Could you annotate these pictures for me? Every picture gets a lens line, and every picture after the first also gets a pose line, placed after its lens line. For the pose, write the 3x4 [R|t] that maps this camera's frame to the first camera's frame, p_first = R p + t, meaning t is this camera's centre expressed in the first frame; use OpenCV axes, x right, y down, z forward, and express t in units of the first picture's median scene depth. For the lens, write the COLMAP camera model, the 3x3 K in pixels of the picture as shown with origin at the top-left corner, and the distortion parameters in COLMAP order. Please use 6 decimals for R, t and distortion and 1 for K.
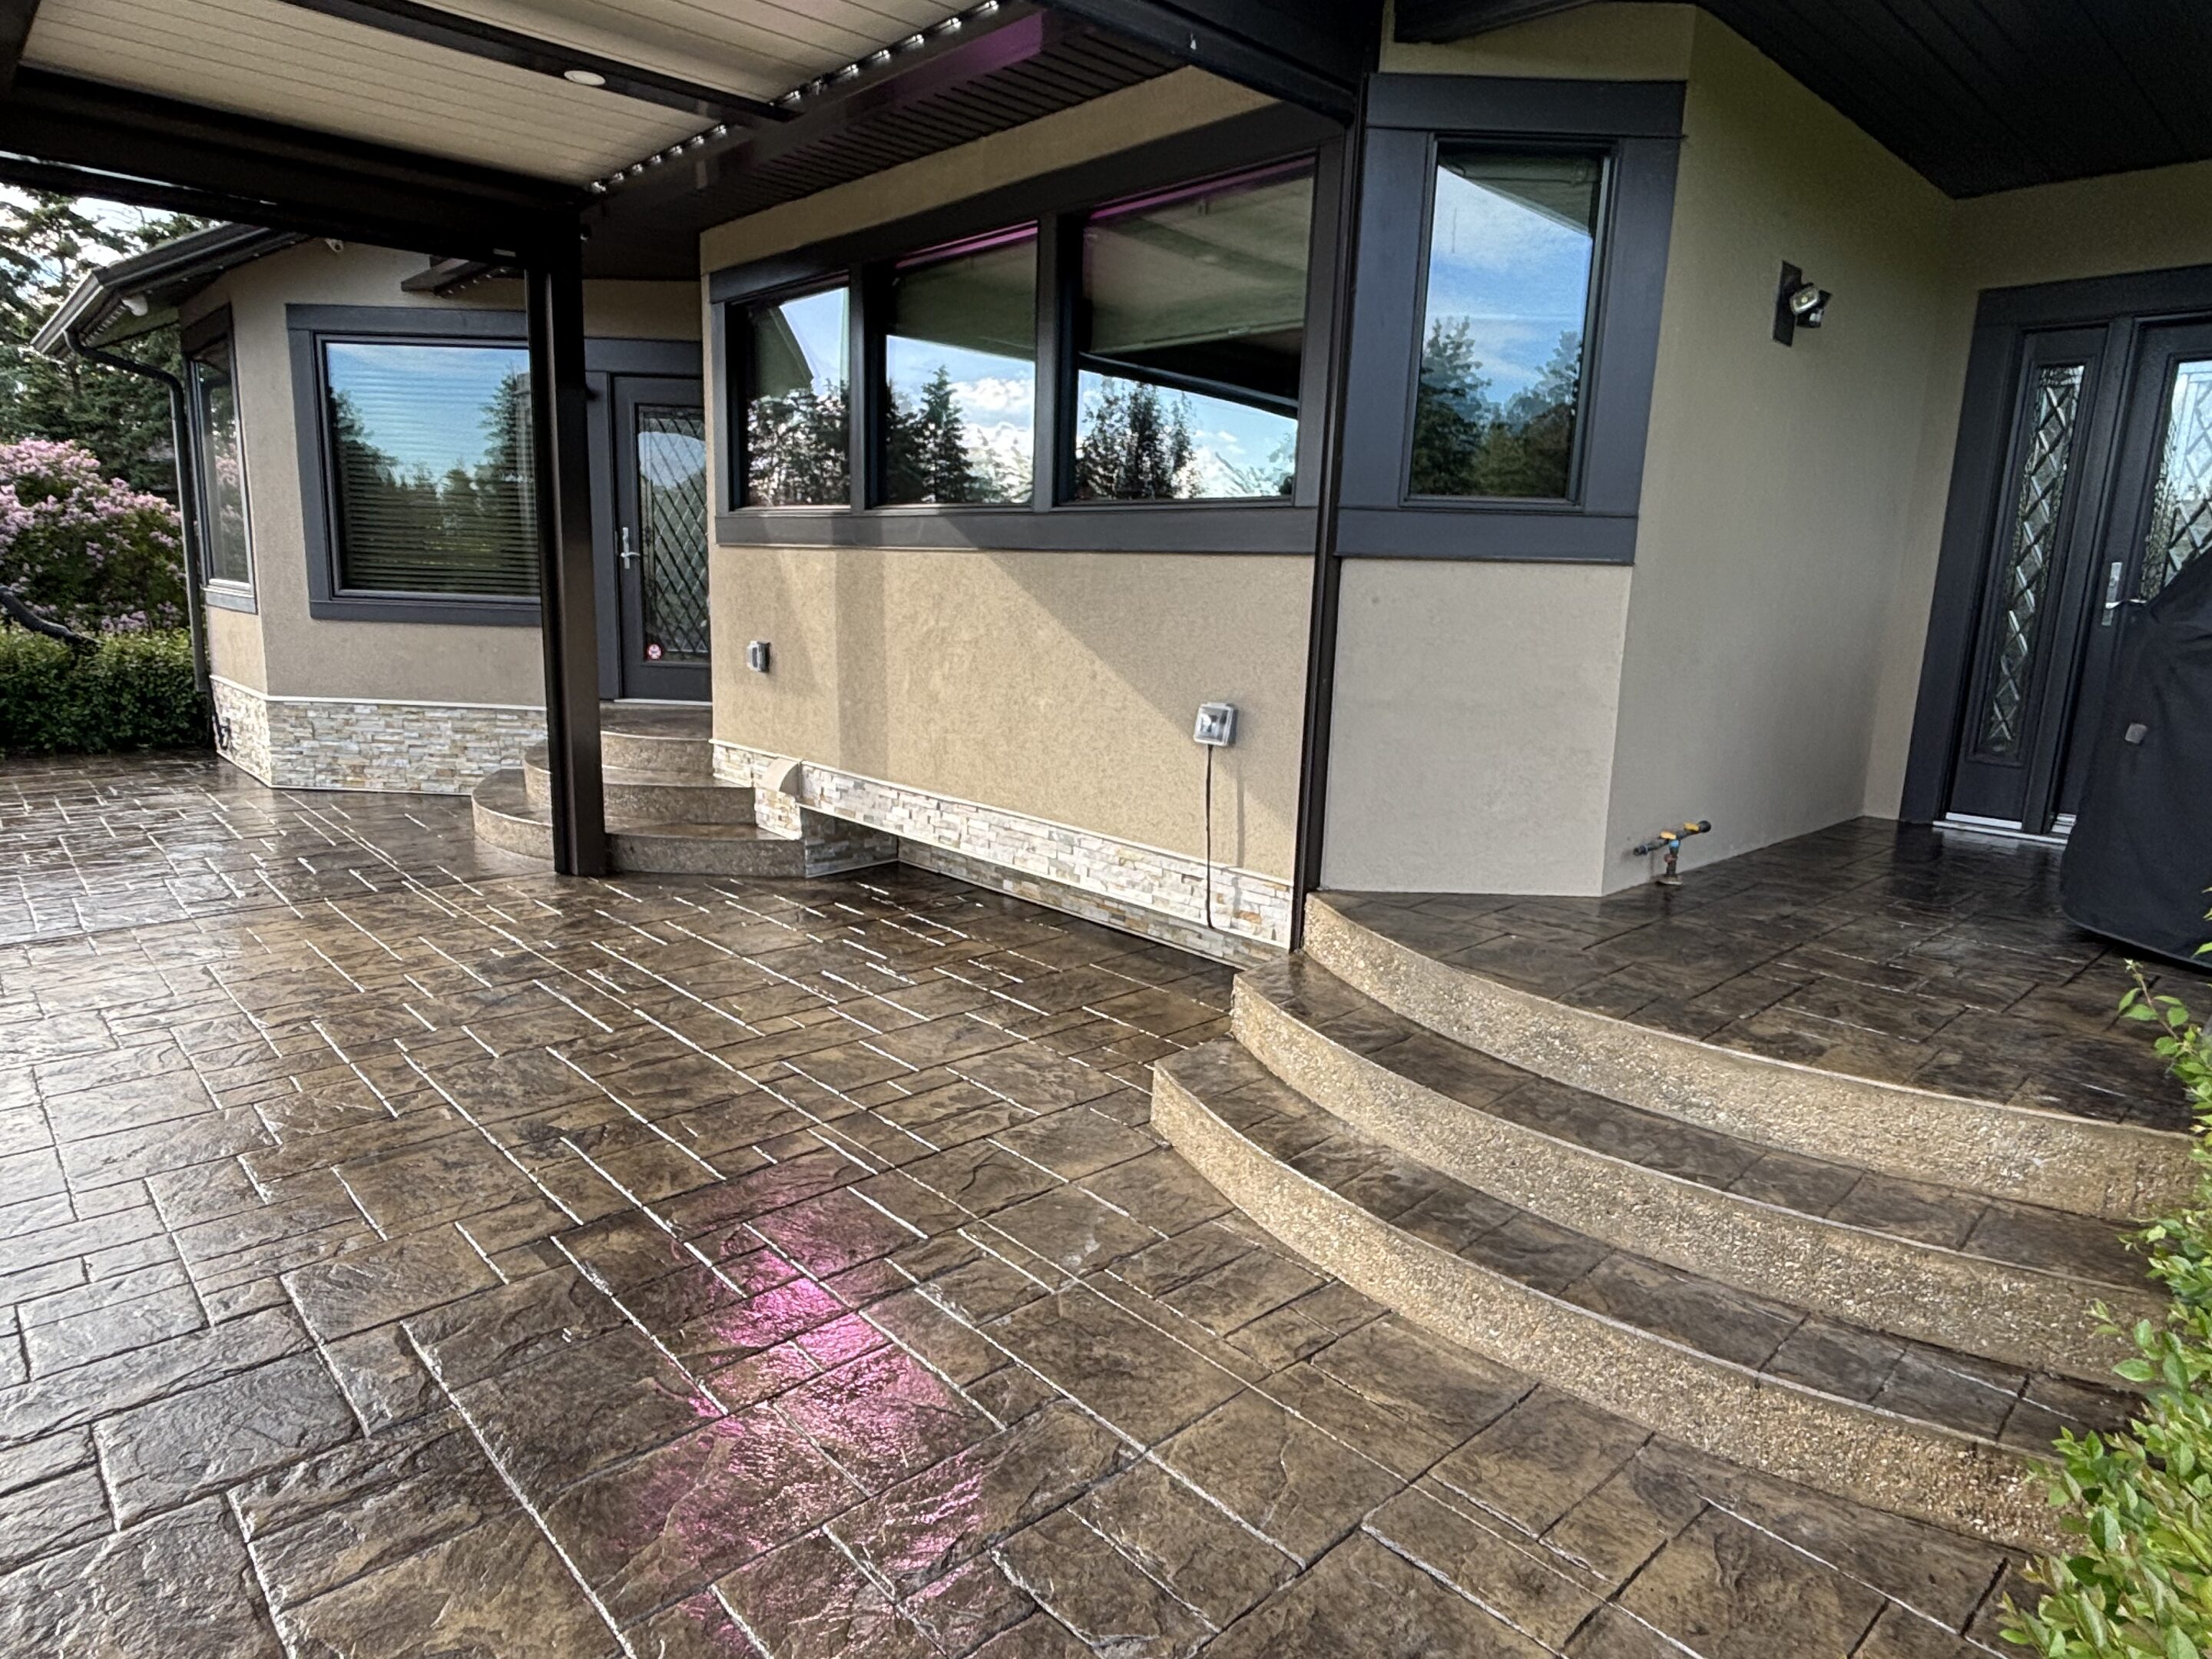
lens RADIAL K [[1314.3, 0, 1106.0], [0, 1314.3, 829.5], [0, 0, 1]] dist [-0.001802, -0.001054]
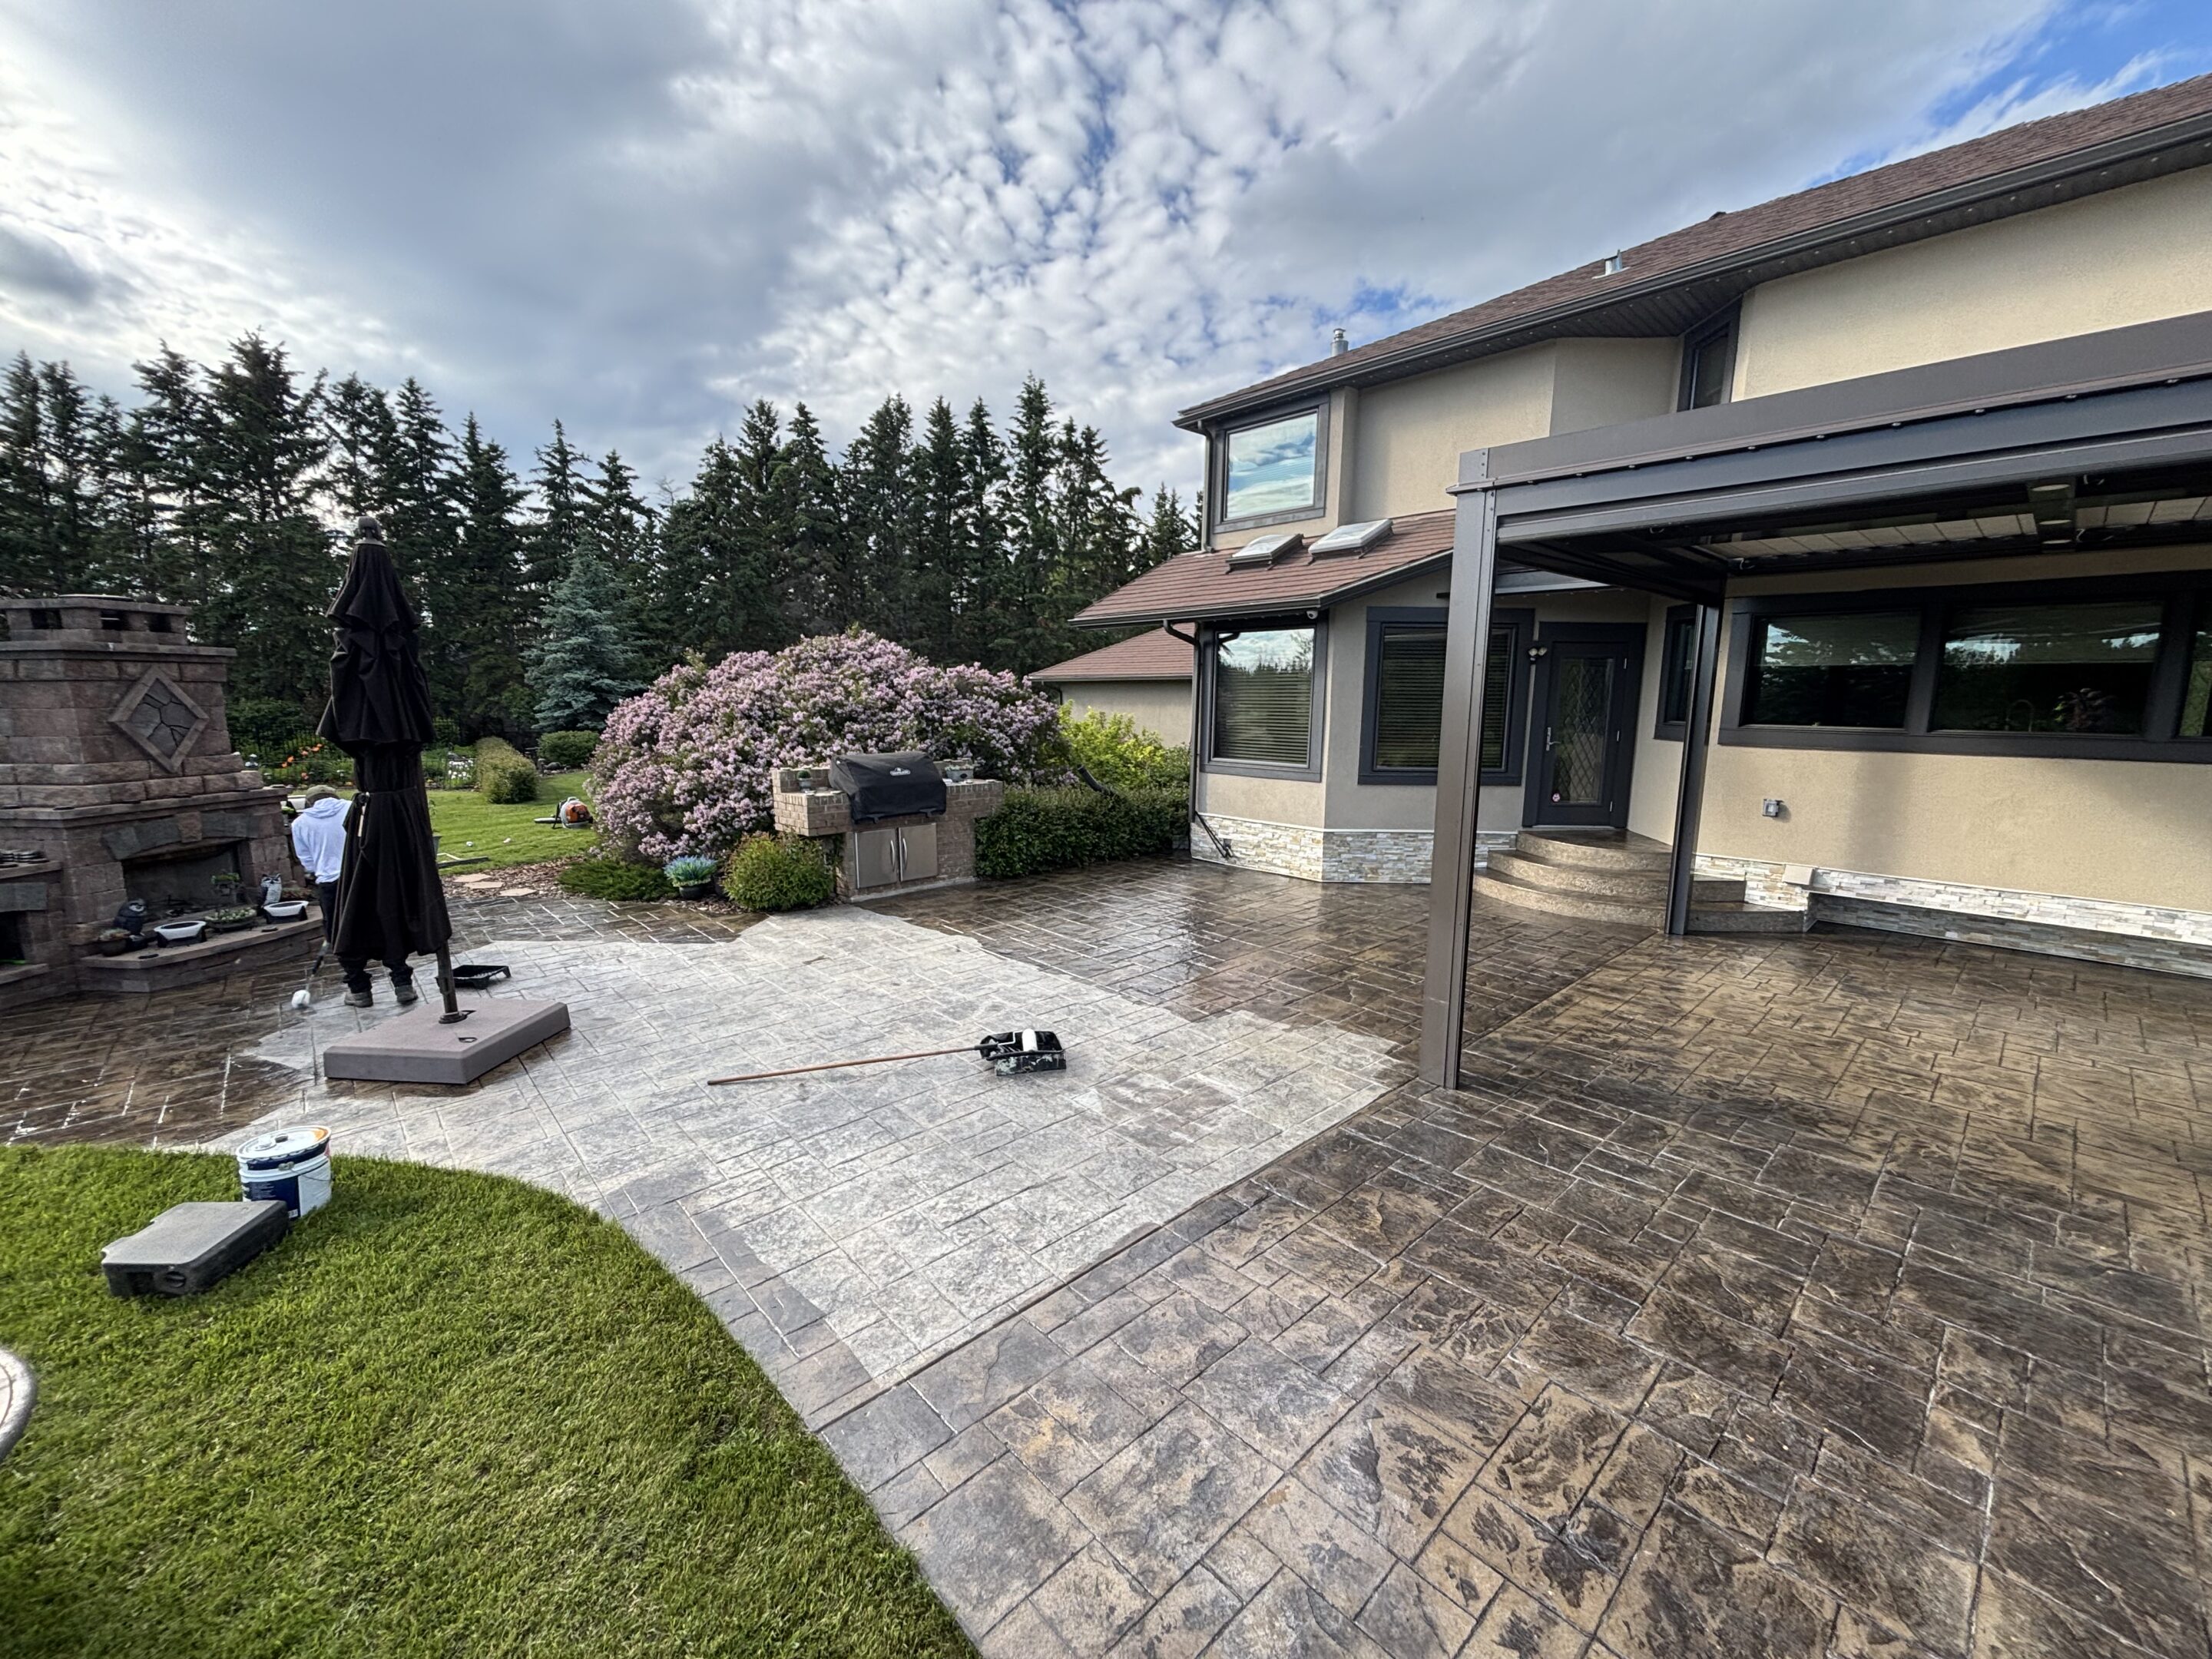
lens RADIAL K [[893.8, 0, 1106.0], [0, 893.8, 829.5], [0, 0, 1]] dist [0.013499, -0.003706]
pose [[0.999740, -0.022765, -0.001224, -0.921674], [0.022684, 0.998666, -0.046378, -0.052951], [0.002278, 0.046338, 0.998923, -0.172220]]
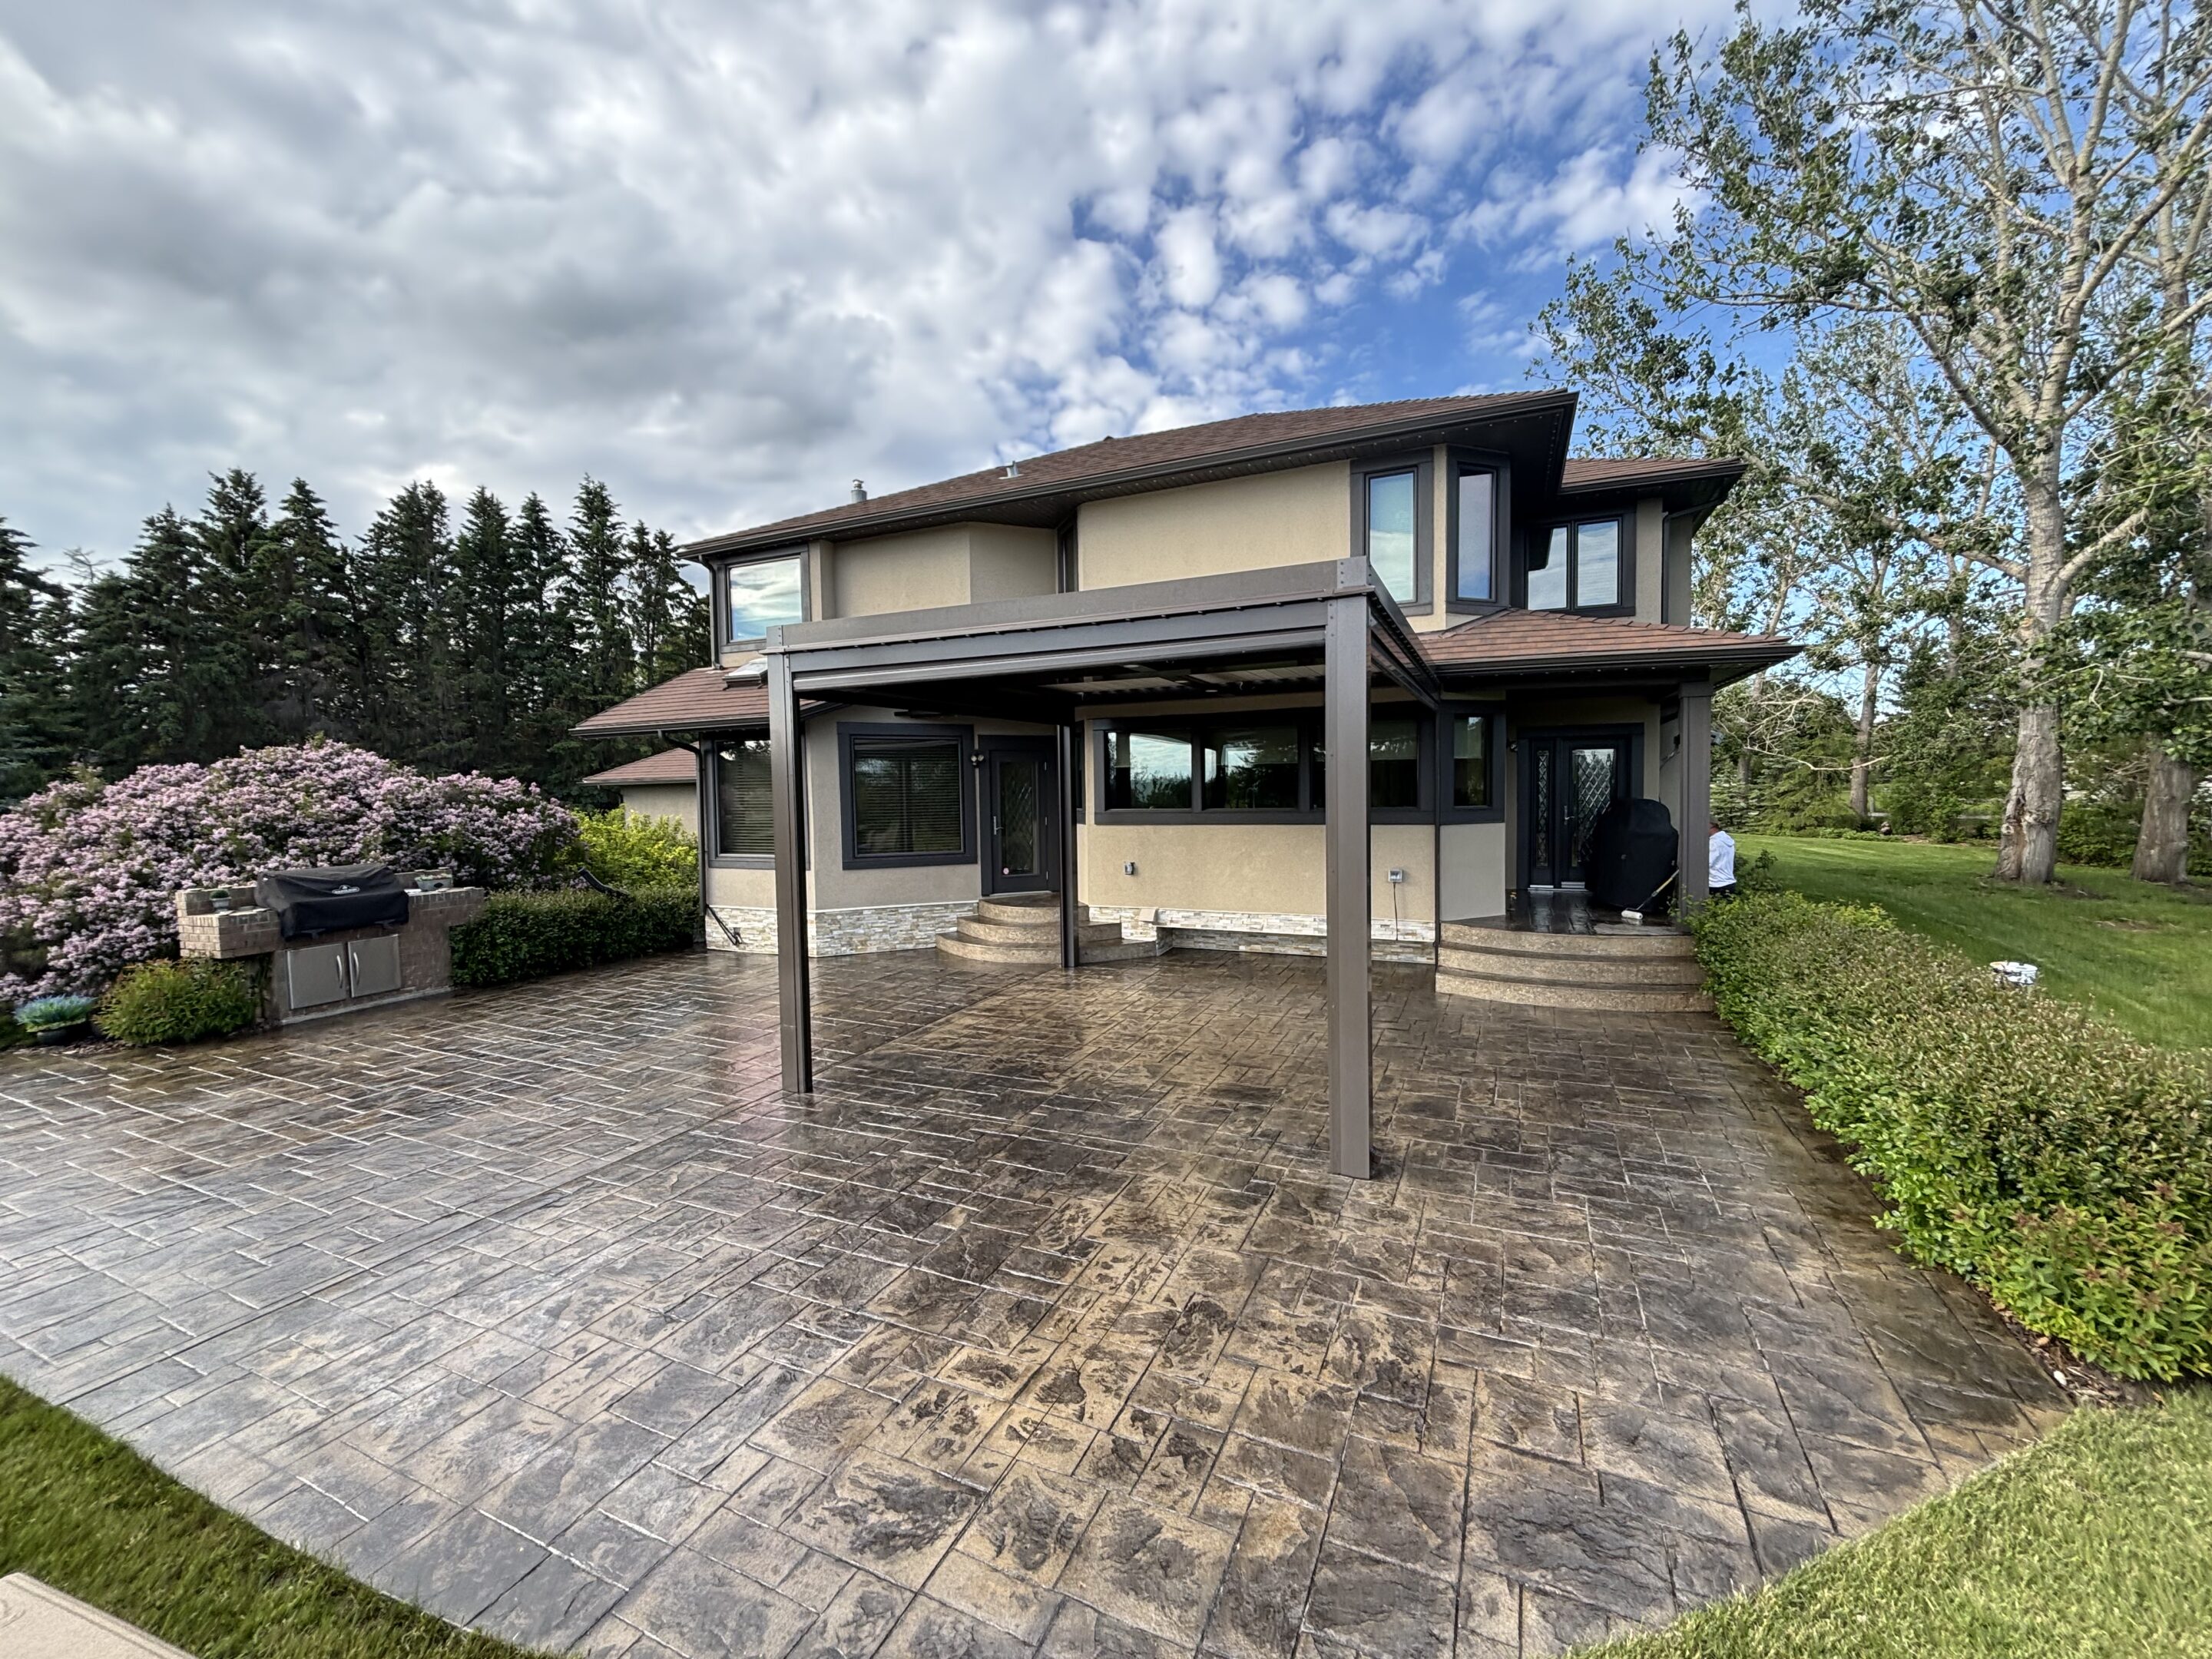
lens RADIAL K [[892.9, 0, 1106.0], [0, 892.9, 829.5], [0, 0, 1]] dist [-0.000900, 0.000126]
pose [[0.921366, -0.065935, 0.383063, -0.741568], [0.121816, 0.984841, -0.123483, -0.002183], [-0.369115, 0.160436, 0.915431, -0.410138]]
